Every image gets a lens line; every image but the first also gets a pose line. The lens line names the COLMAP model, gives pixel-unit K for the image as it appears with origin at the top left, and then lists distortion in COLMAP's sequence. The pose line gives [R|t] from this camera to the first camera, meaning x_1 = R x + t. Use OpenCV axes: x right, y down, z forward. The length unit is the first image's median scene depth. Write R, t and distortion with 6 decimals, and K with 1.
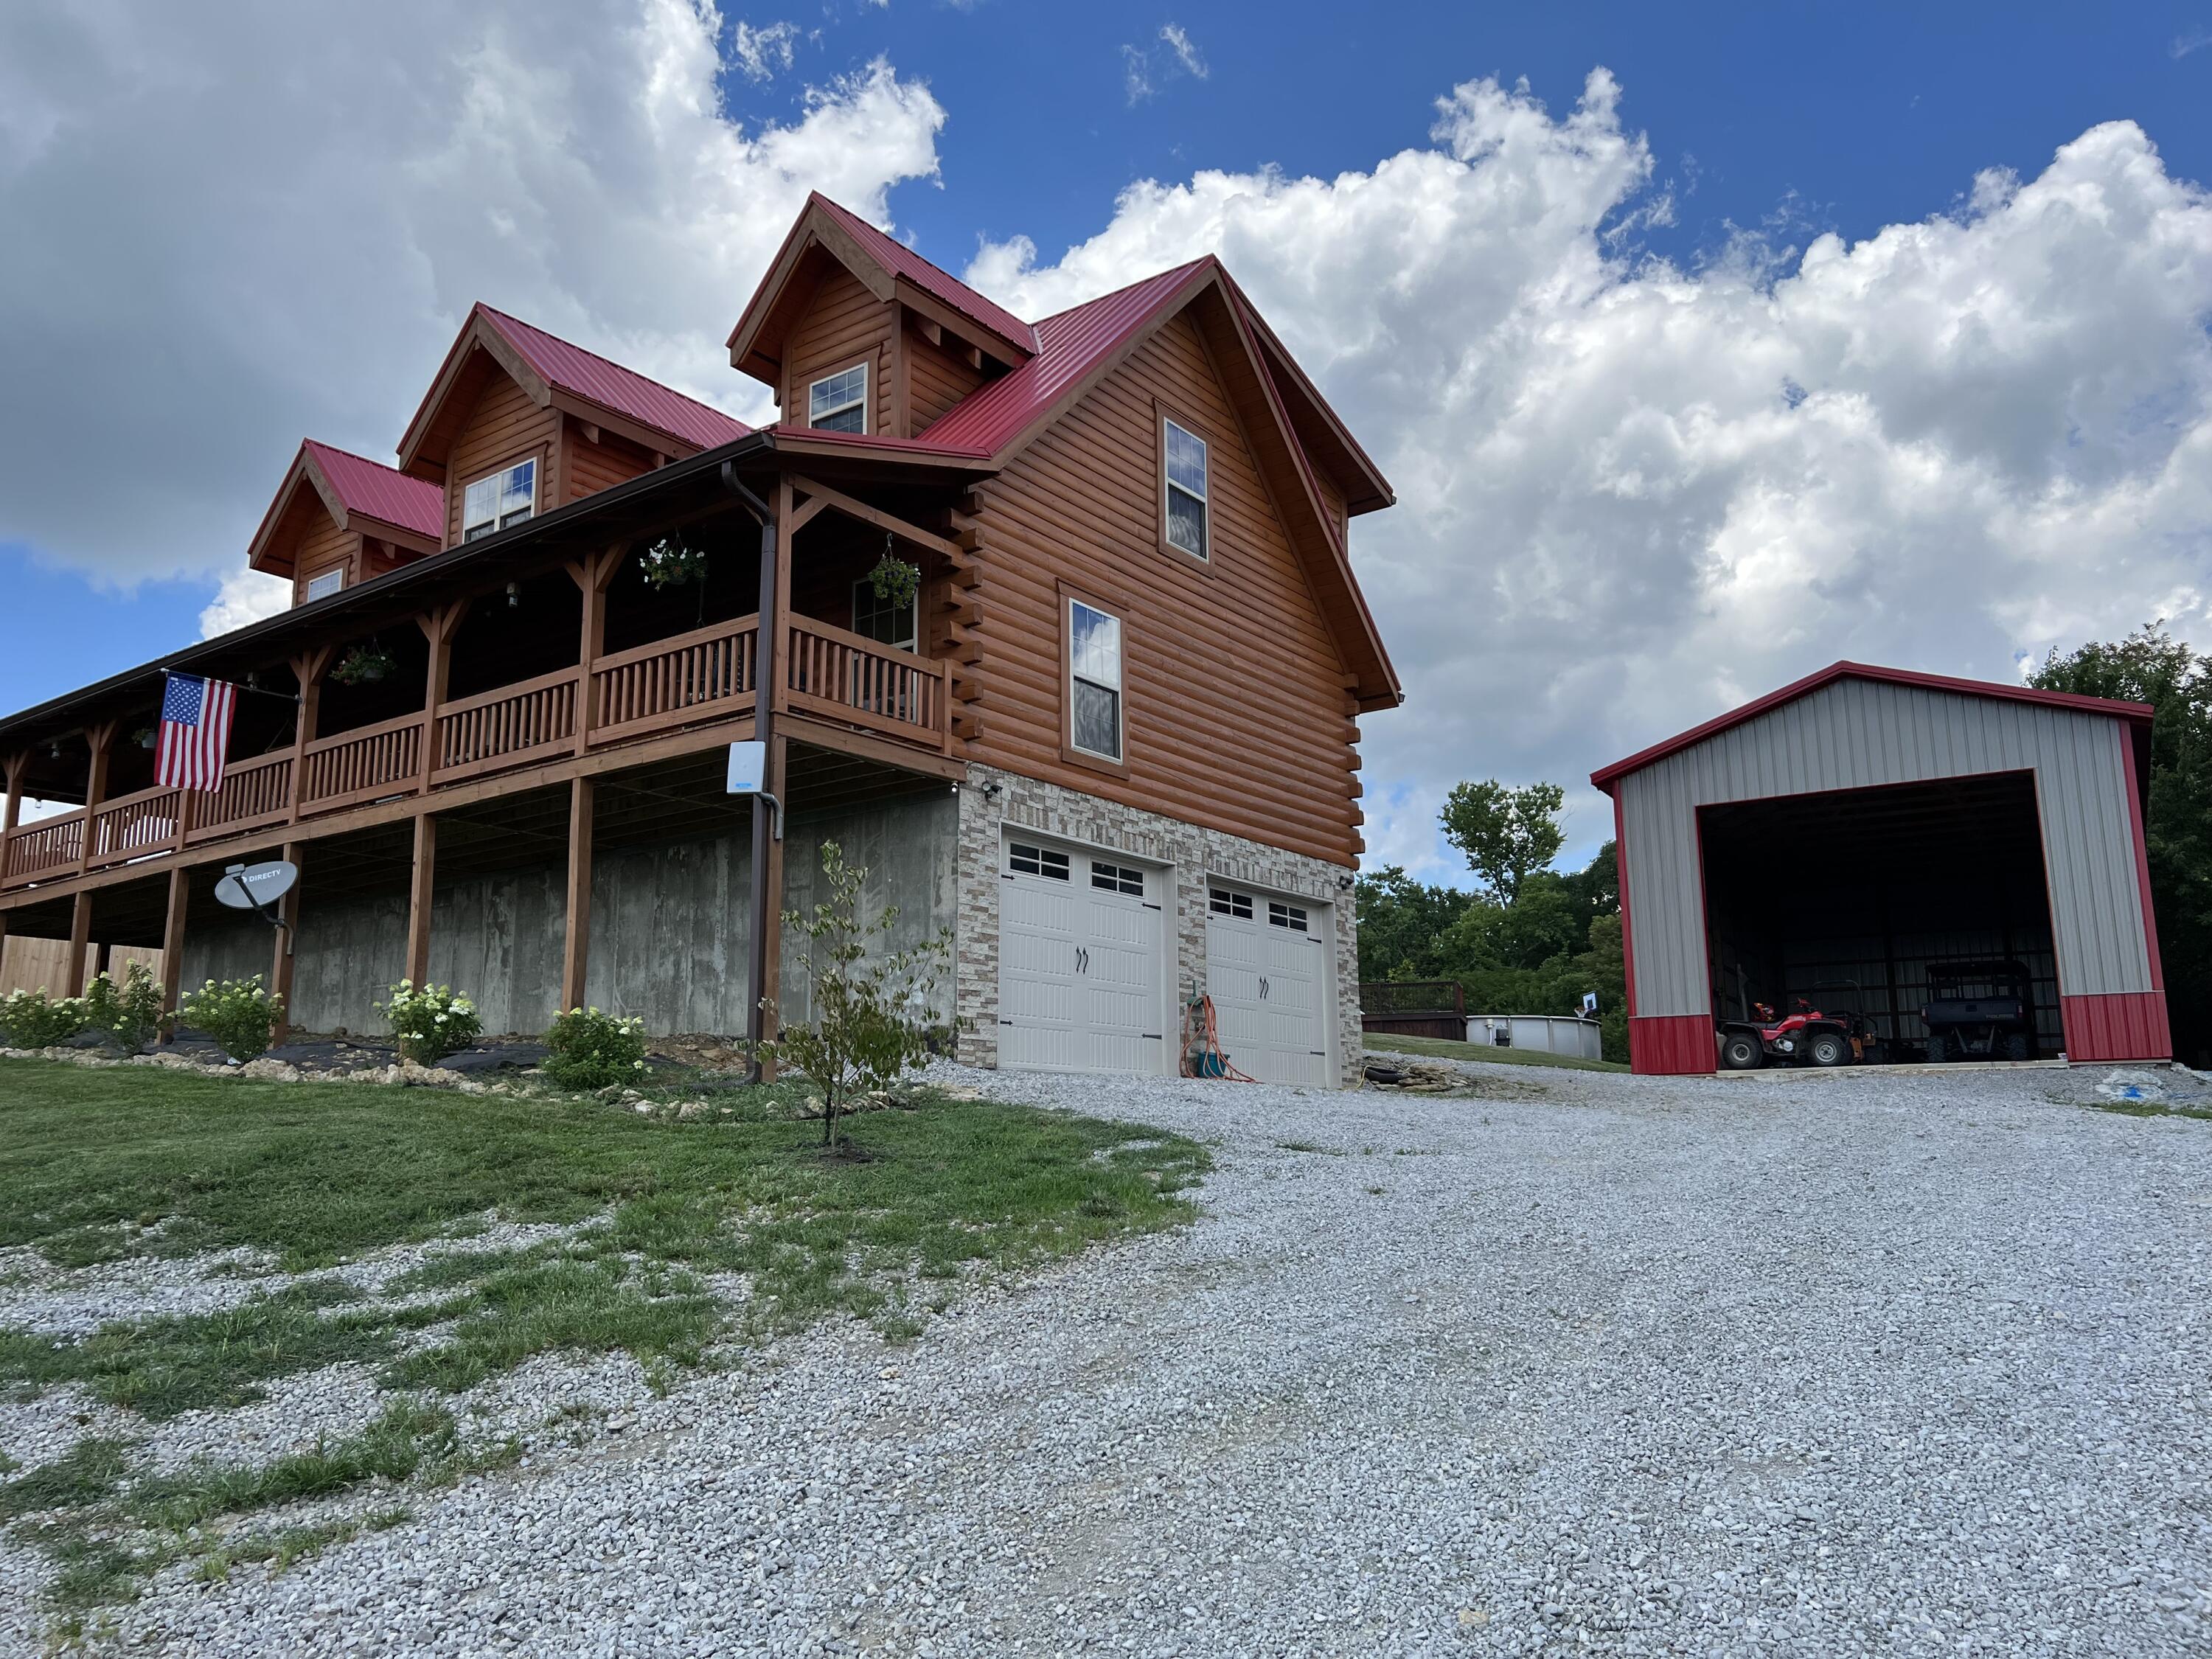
lens RADIAL K [[1638.2, 0, 1106.0], [0, 1638.2, 829.5], [0, 0, 1]] dist [0.125453, -0.215057]
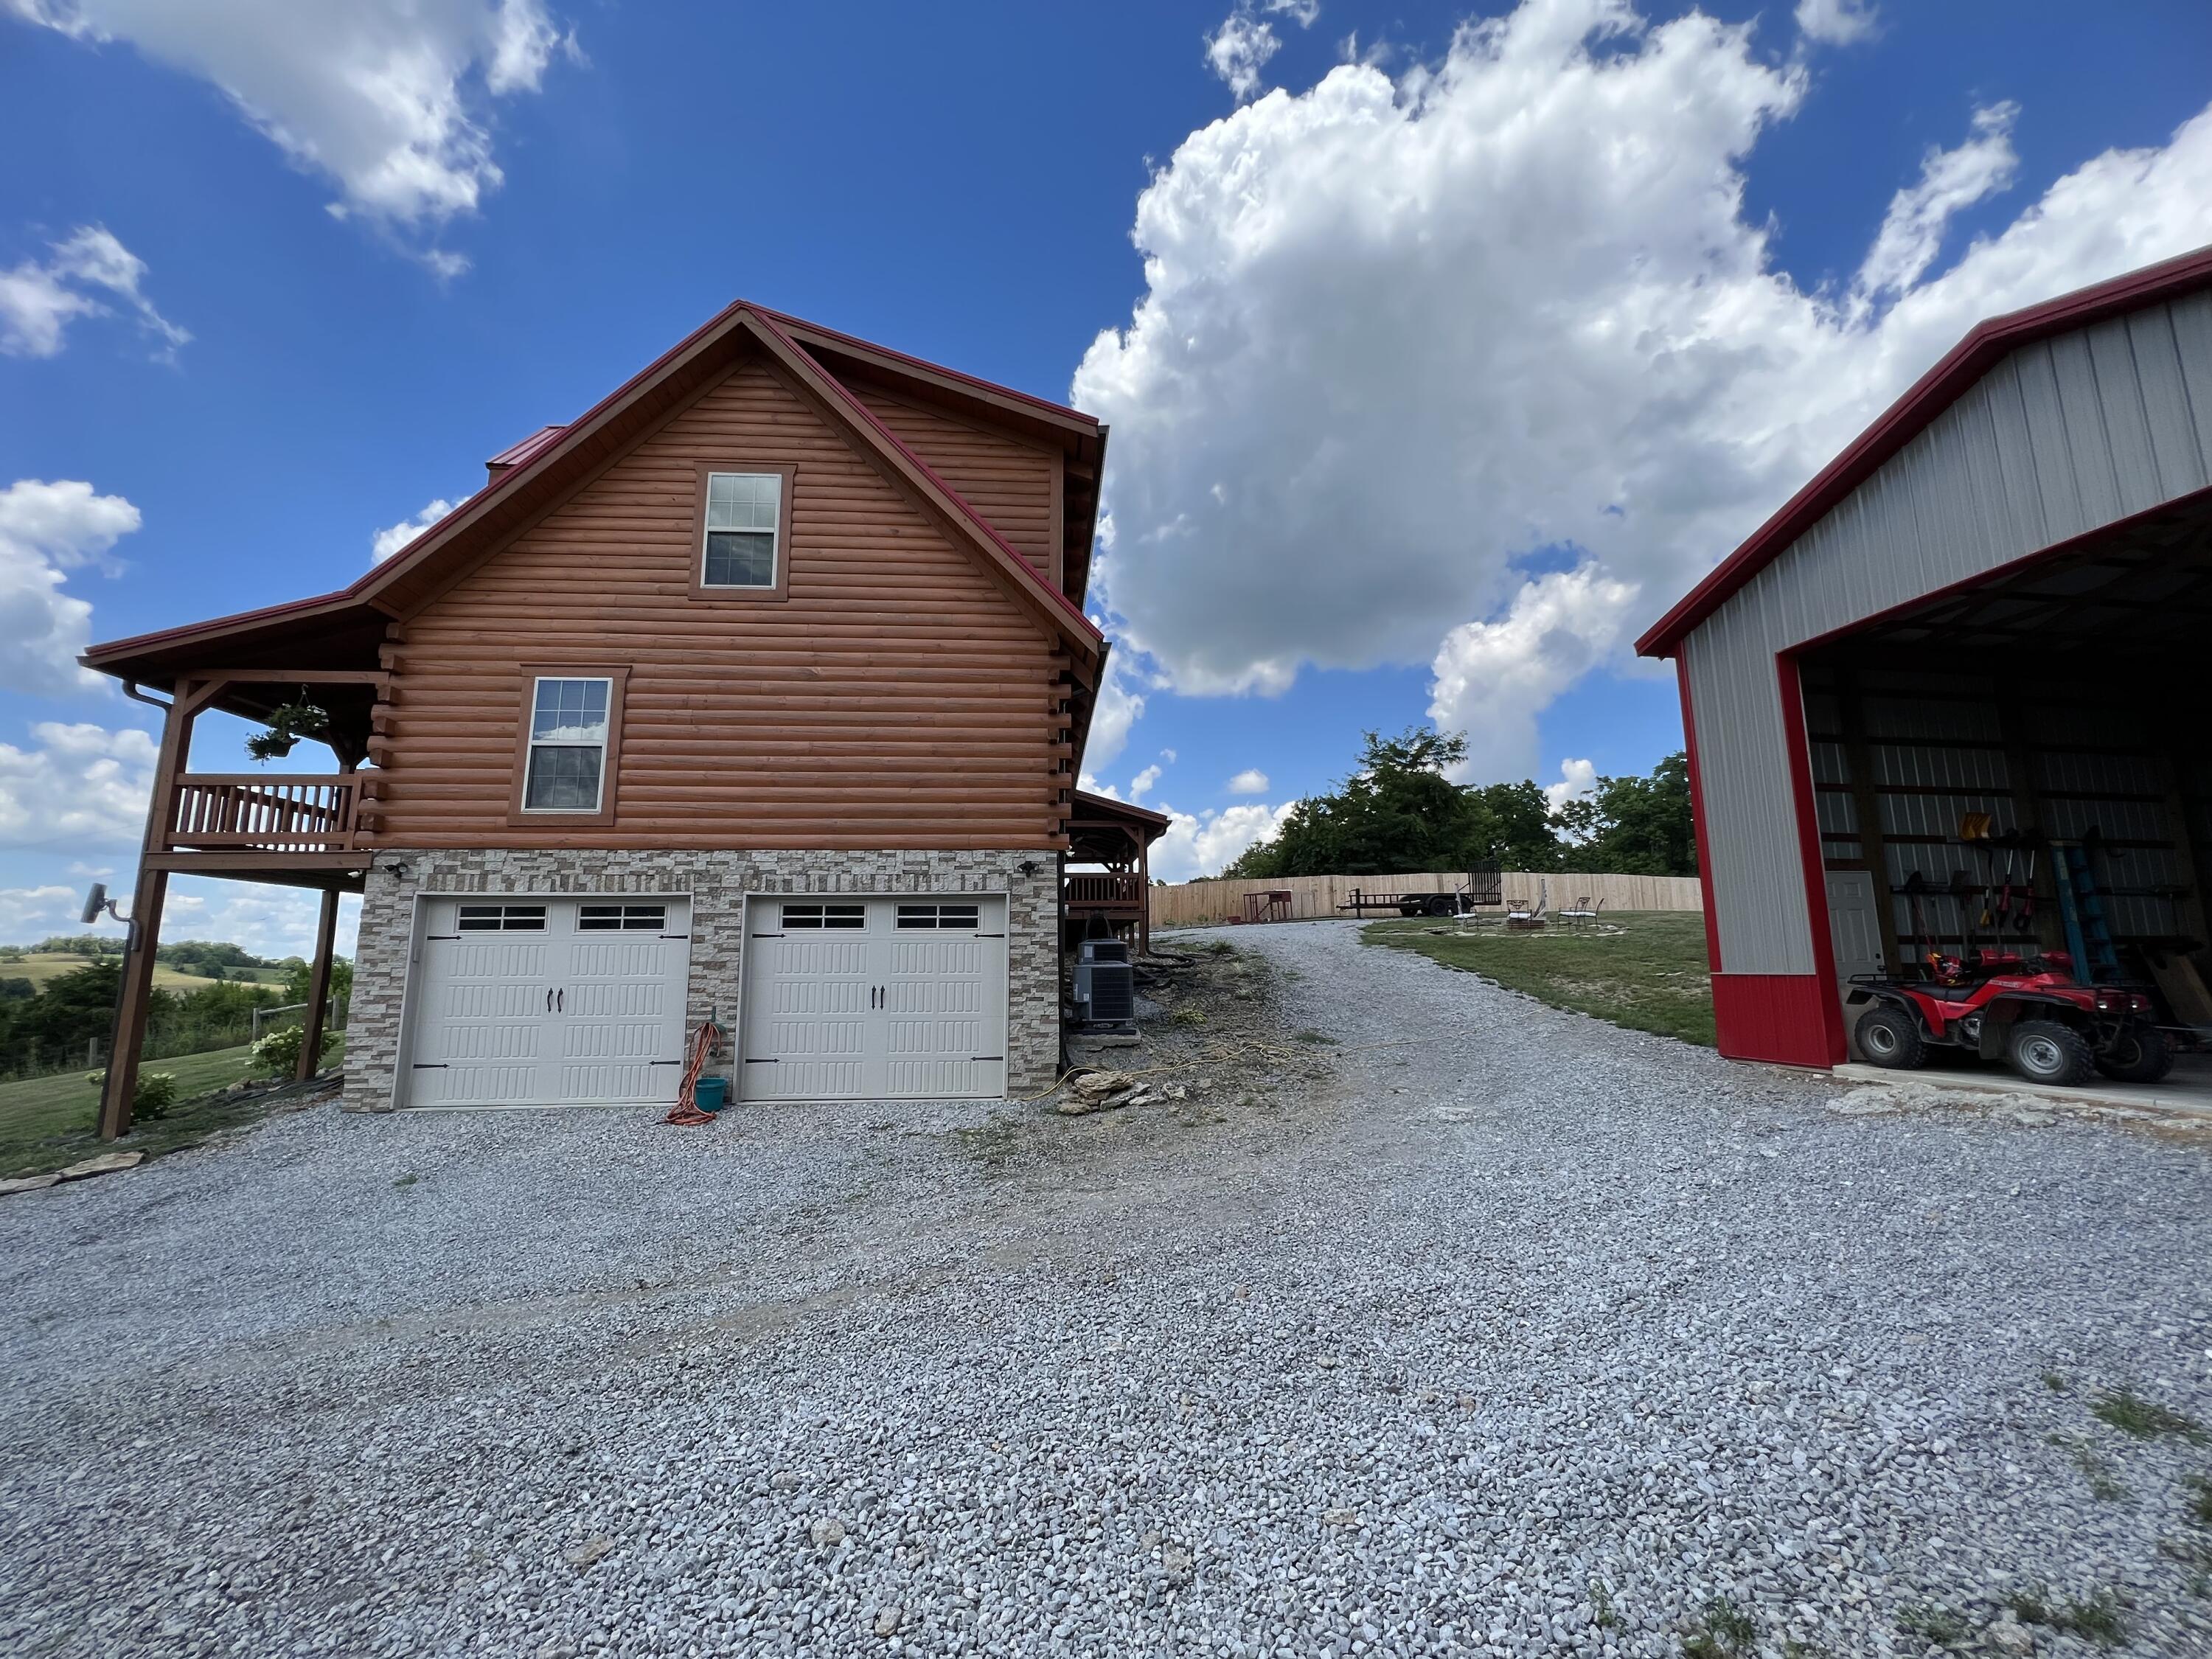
lens RADIAL K [[882.6, 0, 1102.5], [0, 882.6, 819.4], [0, 0, 1]] dist [-0.012197, -0.000021]
pose [[0.650125, -0.120779, -0.750167, 0.629767], [0.152057, 0.987995, -0.027292, 0.029186], [0.744457, -0.096325, 0.660685, 0.828008]]
